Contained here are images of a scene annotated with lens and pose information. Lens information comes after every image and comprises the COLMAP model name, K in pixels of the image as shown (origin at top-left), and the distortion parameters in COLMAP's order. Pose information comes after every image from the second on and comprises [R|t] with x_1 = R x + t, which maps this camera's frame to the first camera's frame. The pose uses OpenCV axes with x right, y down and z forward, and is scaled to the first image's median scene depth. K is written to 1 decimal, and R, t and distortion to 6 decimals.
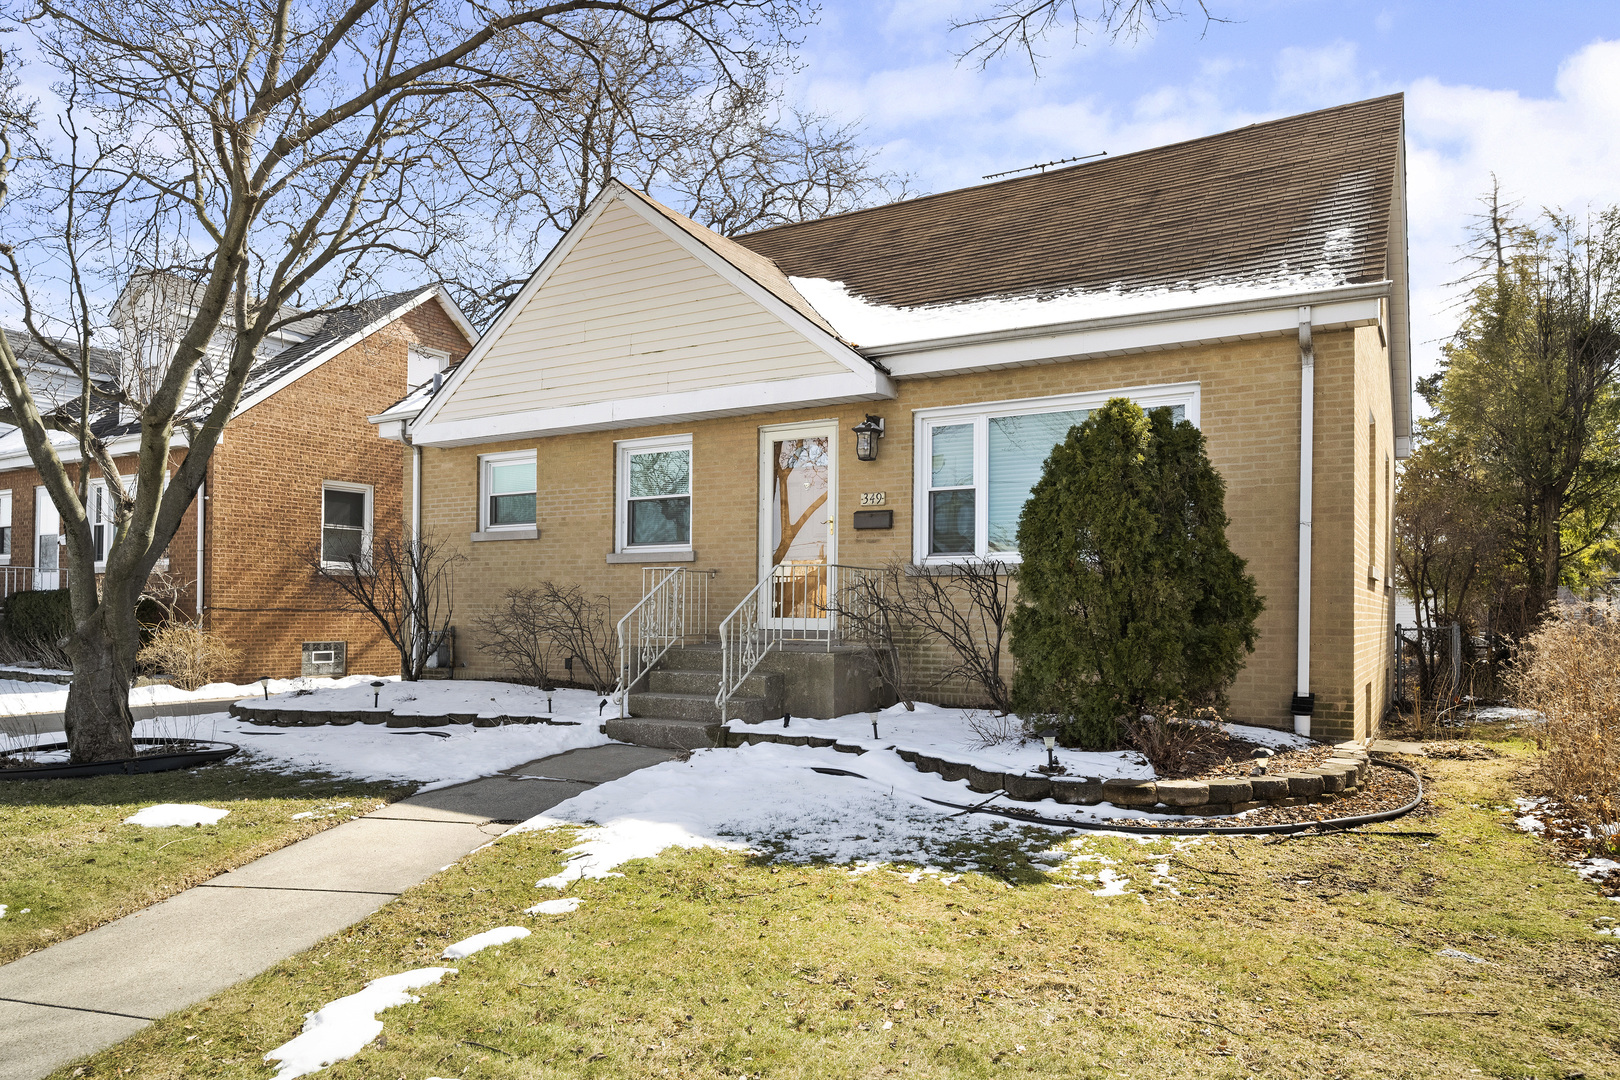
lens RADIAL K [[1081.2, 0, 793.6], [0, 1081.2, 591.4], [0, 0, 1]] dist [-0.006403, -0.000266]
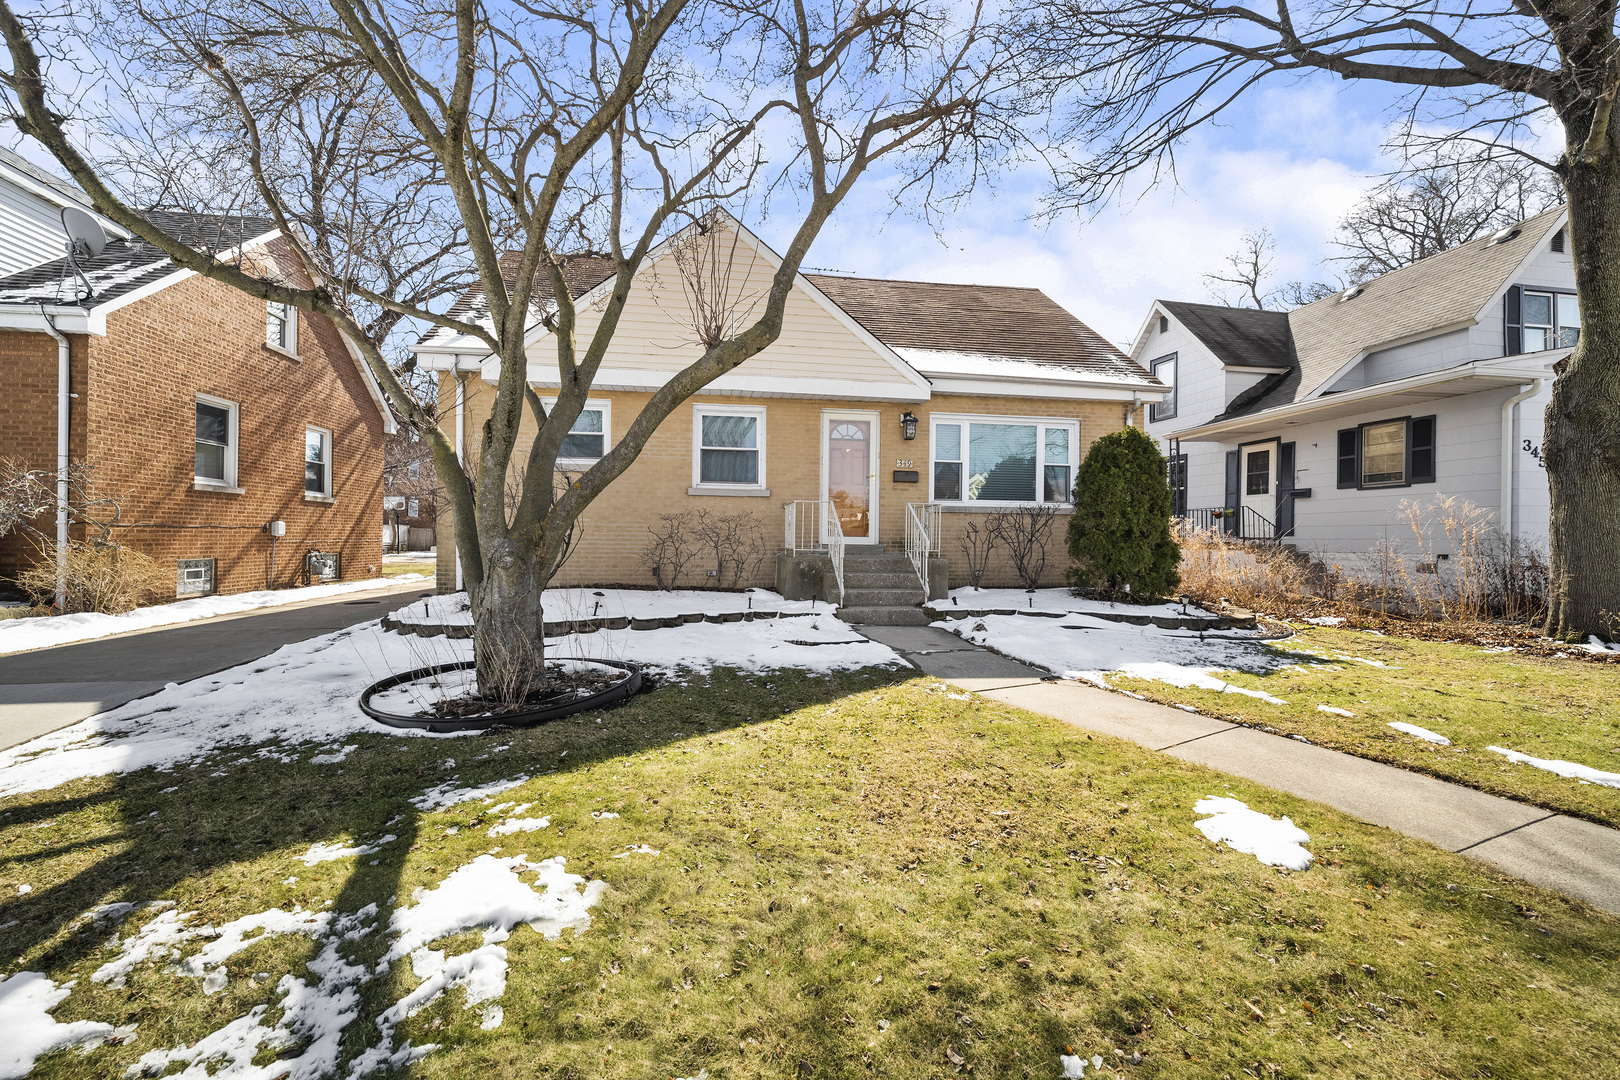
lens RADIAL K [[651.1, 0, 808.6], [0, 651.1, 535.9], [0, 0, 1]] dist [-0.001584, 0.000050]
pose [[0.764919, 0.002652, 0.644121, -0.678892], [-0.019126, 0.999644, 0.018597, 0.007678], [-0.643843, -0.026544, 0.764697, 0.346333]]
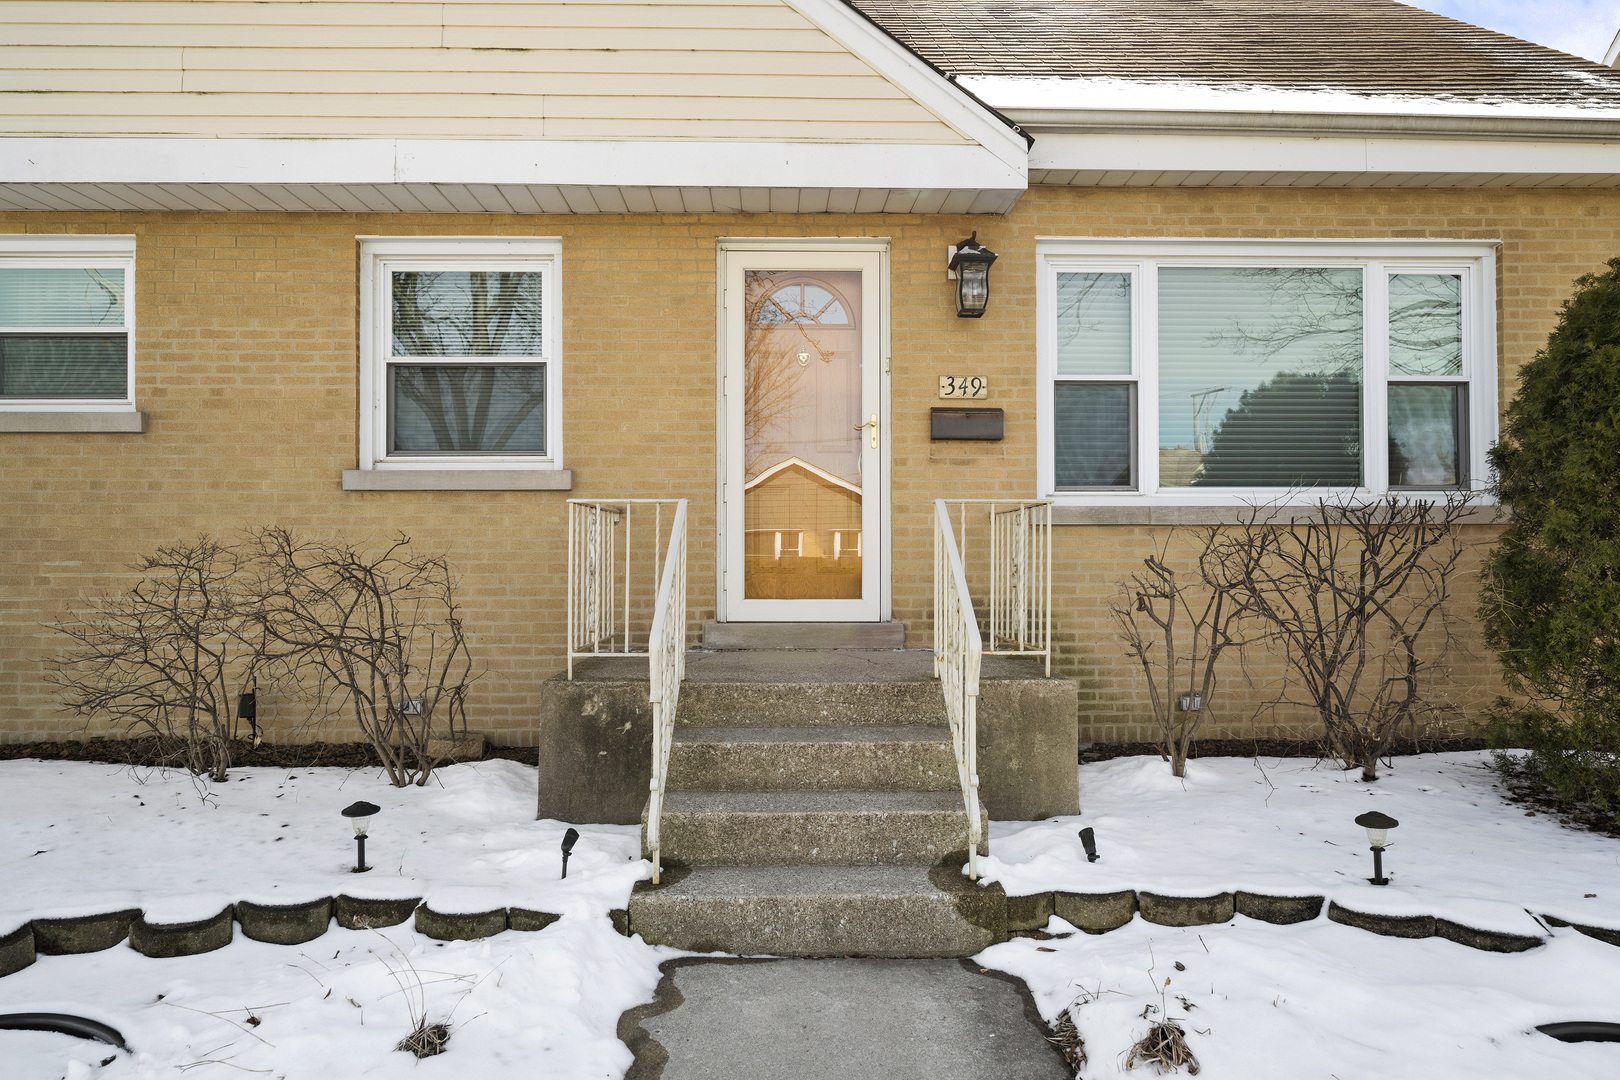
lens RADIAL K [[1007.3, 0, 808.5], [0, 1007.3, 549.8], [0, 0, 1]] dist [-0.001260, -0.000909]
pose [[0.844291, -0.002598, 0.535878, -0.281566], [-0.003820, 0.999934, 0.010867, -0.006171], [-0.535871, -0.011222, 0.844225, 0.607567]]
